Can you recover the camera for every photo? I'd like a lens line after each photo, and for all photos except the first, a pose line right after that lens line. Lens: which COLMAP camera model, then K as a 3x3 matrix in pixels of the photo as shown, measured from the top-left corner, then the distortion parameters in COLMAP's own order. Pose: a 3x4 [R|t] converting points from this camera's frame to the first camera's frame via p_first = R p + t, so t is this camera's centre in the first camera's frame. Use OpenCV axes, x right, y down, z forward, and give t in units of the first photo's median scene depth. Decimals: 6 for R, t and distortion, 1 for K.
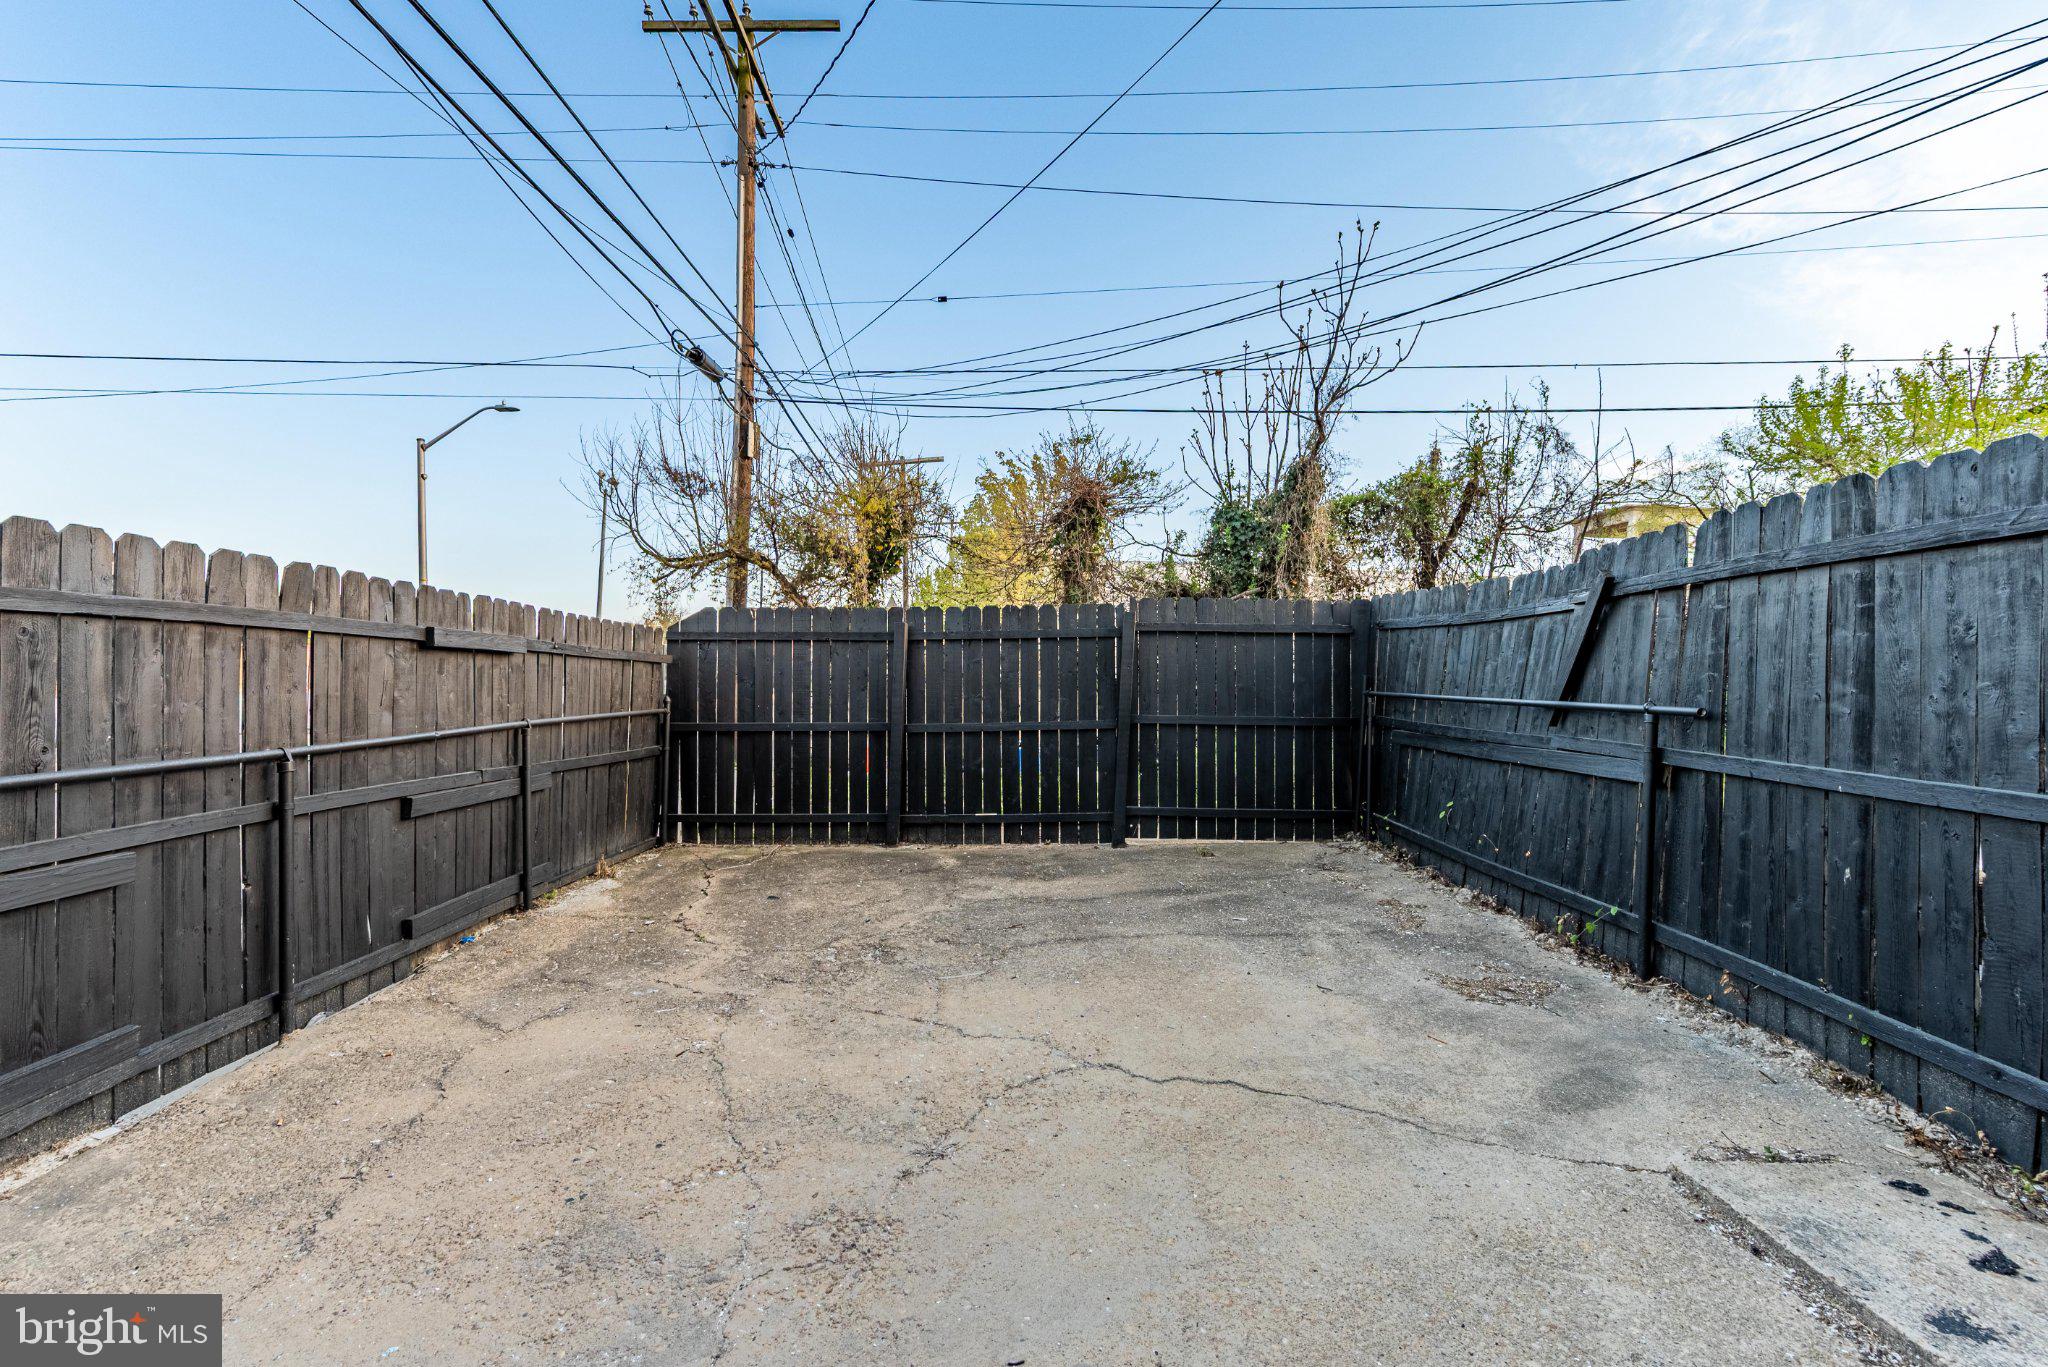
lens RADIAL K [[861.3, 0, 983.6], [0, 861.3, 677.7], [0, 0, 1]] dist [0.001130, 0.000039]
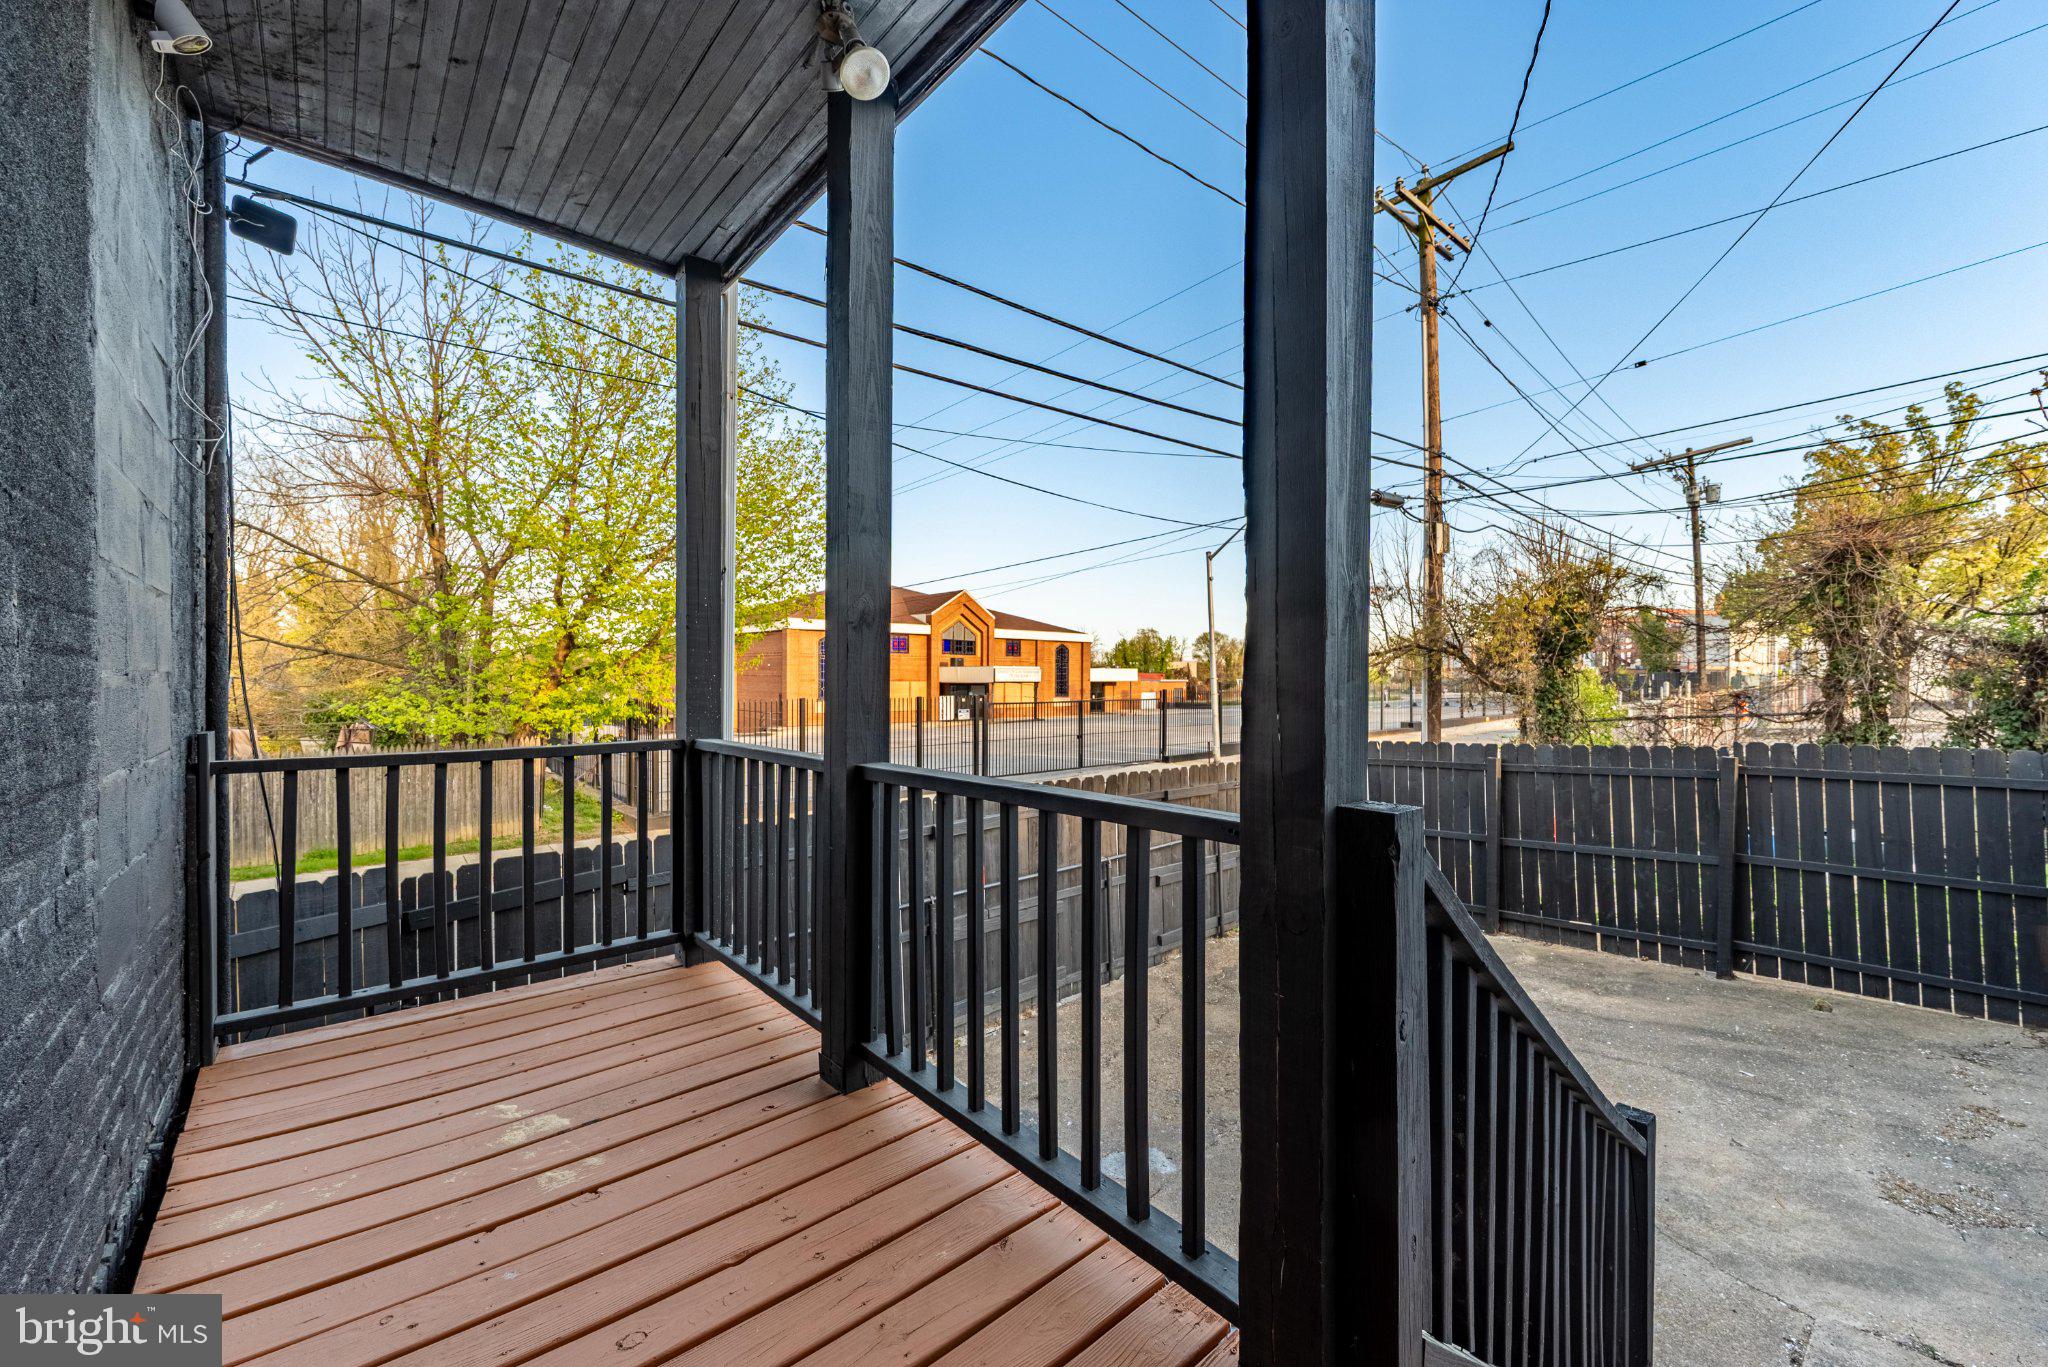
lens RADIAL K [[808.2, 0, 1024.6], [0, 808.2, 689.8], [0, 0, 1]] dist [0.002381, 0.000229]
pose [[0.673876, -0.021485, -0.738532, 0.316408], [0.027324, 0.999618, -0.004149, -0.176698], [0.738339, -0.017383, 0.674206, -0.302605]]
